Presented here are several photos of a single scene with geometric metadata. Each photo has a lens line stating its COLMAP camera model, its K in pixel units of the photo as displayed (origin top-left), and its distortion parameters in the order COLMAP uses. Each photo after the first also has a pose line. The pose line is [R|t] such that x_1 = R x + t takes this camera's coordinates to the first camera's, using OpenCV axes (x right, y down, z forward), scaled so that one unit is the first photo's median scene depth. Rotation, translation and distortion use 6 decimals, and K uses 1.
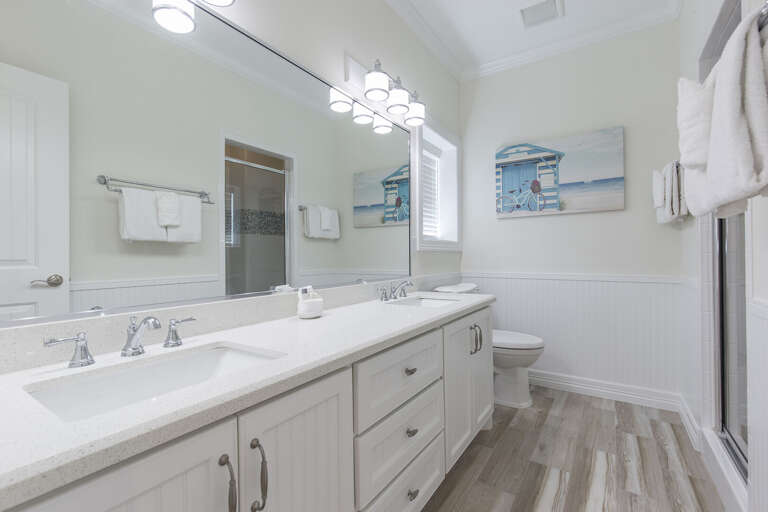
lens RADIAL K [[343.2, 0, 384.0], [0, 343.2, 256.0], [0, 0, 1]] dist [0.001826, 0.000139]
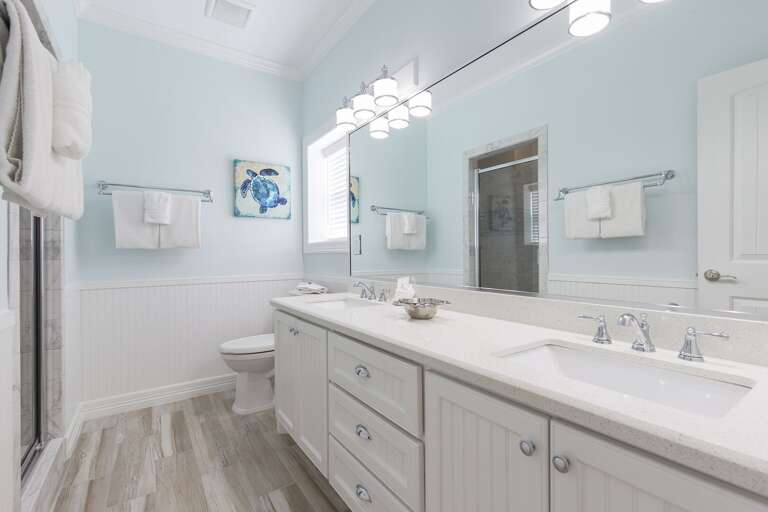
lens RADIAL K [[331.6, 0, 385.2], [0, 331.6, 265.1], [0, 0, 1]] dist [-0.001482, -0.000064]
pose [[-0.346217, 0.036869, -0.937430, 0.674716], [0.010389, 0.999317, 0.035466, -0.006504], [0.938097, 0.002540, -0.346364, 1.004366]]
